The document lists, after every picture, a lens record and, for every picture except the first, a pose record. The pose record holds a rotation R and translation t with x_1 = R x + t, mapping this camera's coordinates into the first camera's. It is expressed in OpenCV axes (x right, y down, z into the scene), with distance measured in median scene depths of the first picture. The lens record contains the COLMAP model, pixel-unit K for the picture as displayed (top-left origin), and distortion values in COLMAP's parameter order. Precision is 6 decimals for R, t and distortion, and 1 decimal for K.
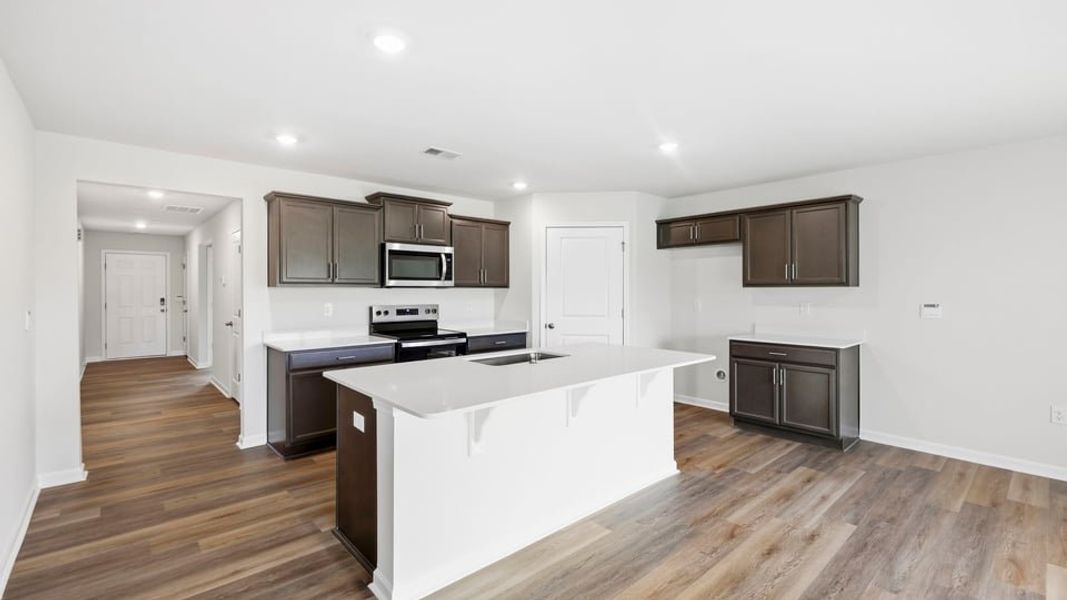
lens RADIAL K [[456.2, 0, 527.0], [0, 456.2, 291.0], [0, 0, 1]] dist [0.003796, 0.000154]
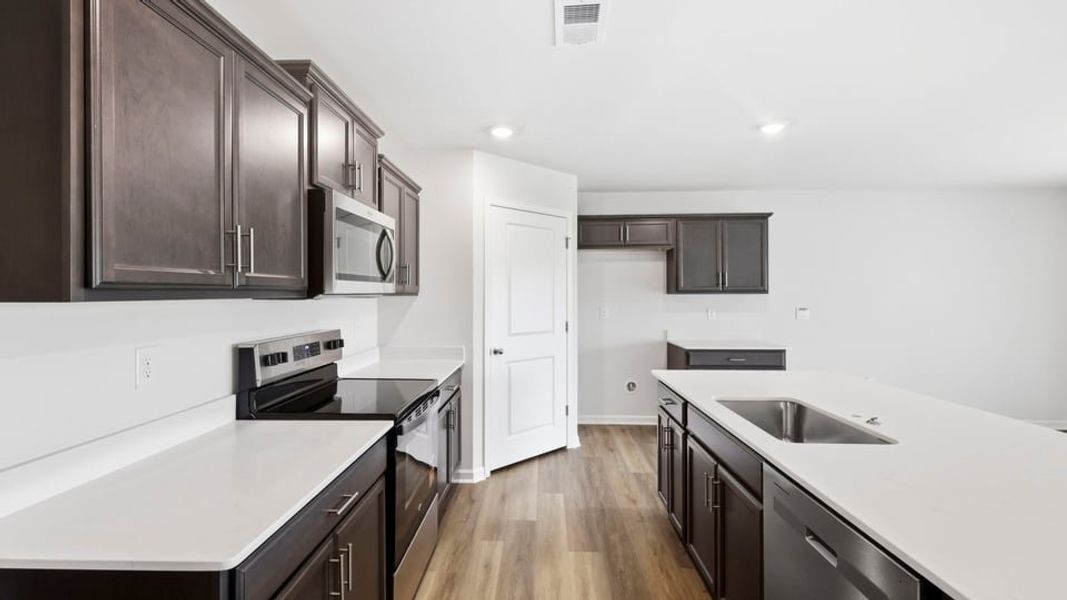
lens RADIAL K [[463.2, 0, 526.1], [0, 463.2, 291.3], [0, 0, 1]] dist [0.001223, -0.000005]
pose [[0.687557, 0.001303, 0.726129, -0.481320], [0.001668, 0.999993, -0.003374, -0.011488], [-0.726128, 0.003531, 0.687550, 0.572460]]
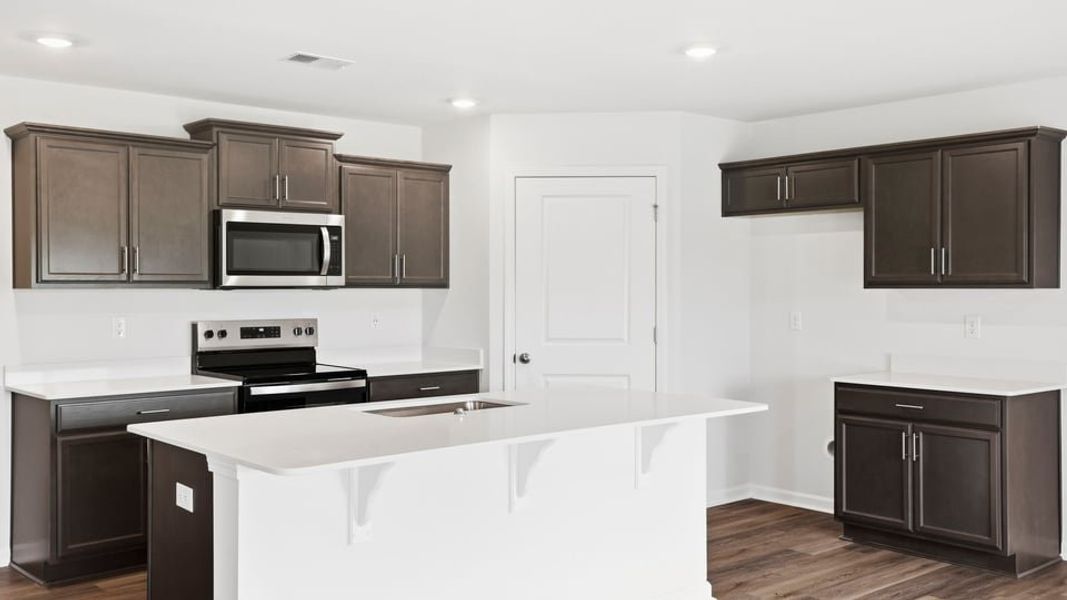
lens RADIAL K [[1038.6, 0, 523.4], [0, 1038.6, 289.1], [0, 0, 1]] dist [0.042739, 0.005952]
pose [[0.999928, -0.000073, -0.011982, 0.076920], [0.000112, 0.999995, 0.003227, -0.011335], [0.011982, -0.003228, 0.999923, -0.277210]]
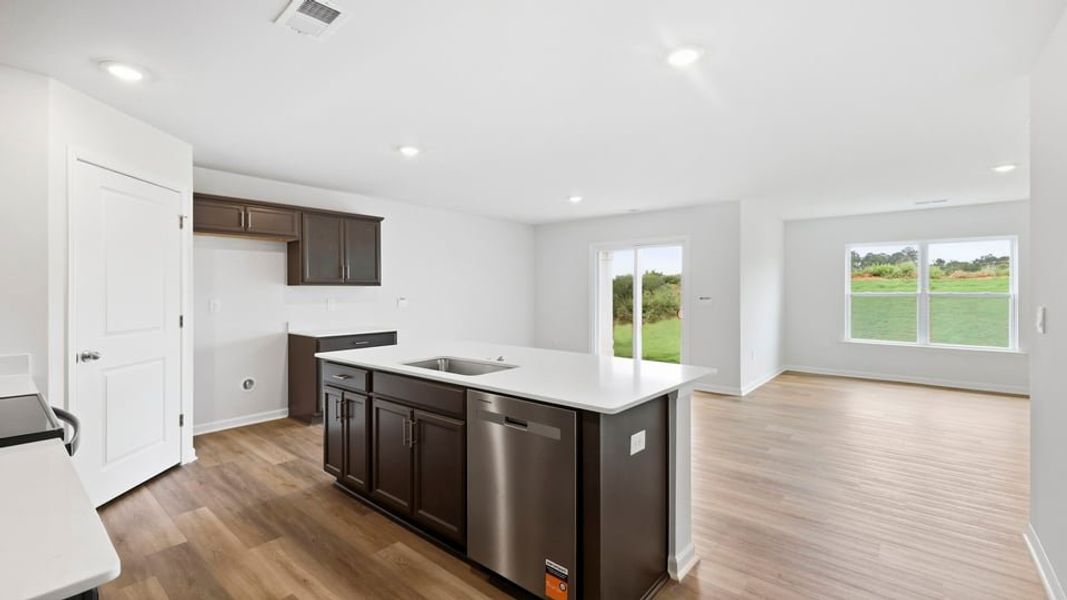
lens RADIAL K [[456.2, 0, 527.0], [0, 456.2, 291.0], [0, 0, 1]] dist [0.003796, 0.000154]
pose [[-0.143156, 0.001333, 0.989699, -0.601709], [0.003236, 0.999994, -0.000879, 0.007054], [-0.989695, 0.003077, -0.143159, 0.680007]]
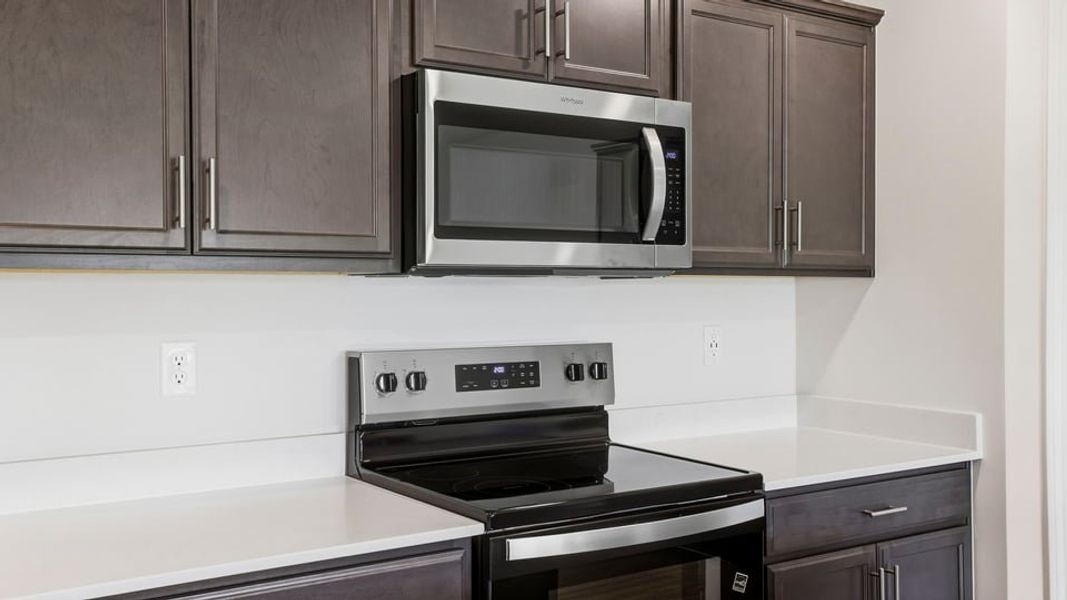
lens RADIAL K [[1038.6, 0, 523.4], [0, 1038.6, 289.1], [0, 0, 1]] dist [0.042739, 0.005952]
pose [[0.991690, -0.000028, -0.128649, -0.193030], [-0.000013, 1.000000, -0.000318, 0.000453], [0.128649, 0.000317, 0.991690, 0.496833]]
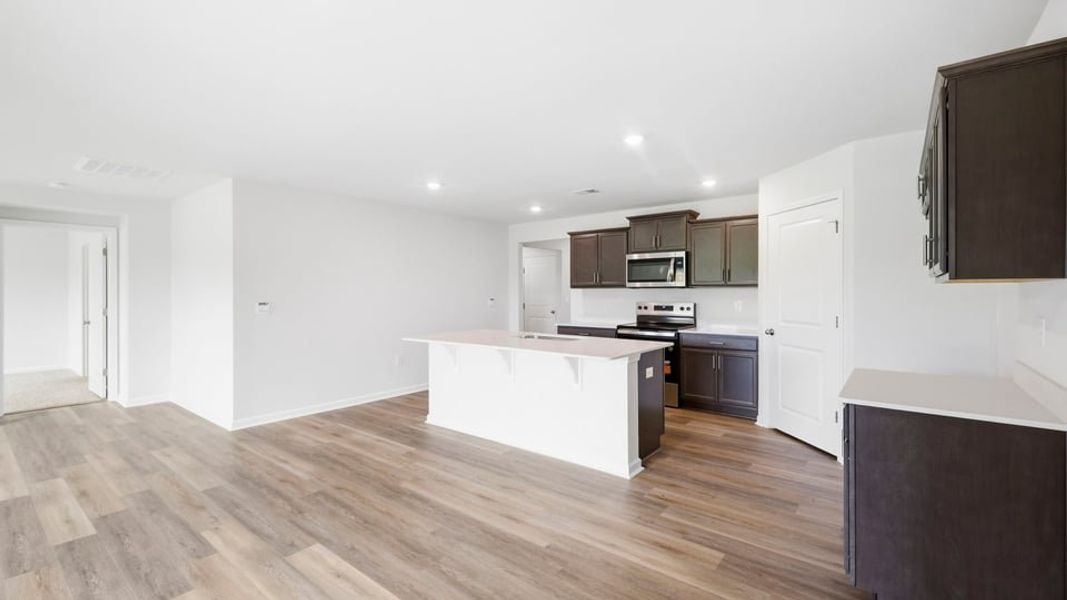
lens RADIAL K [[456.2, 0, 527.0], [0, 456.2, 291.0], [0, 0, 1]] dist [0.003796, 0.000154]
pose [[0.177293, -0.001372, -0.984157, 0.932969], [-0.001268, 0.999998, -0.001623, 0.002962], [0.984157, 0.001535, 0.177291, 0.466273]]
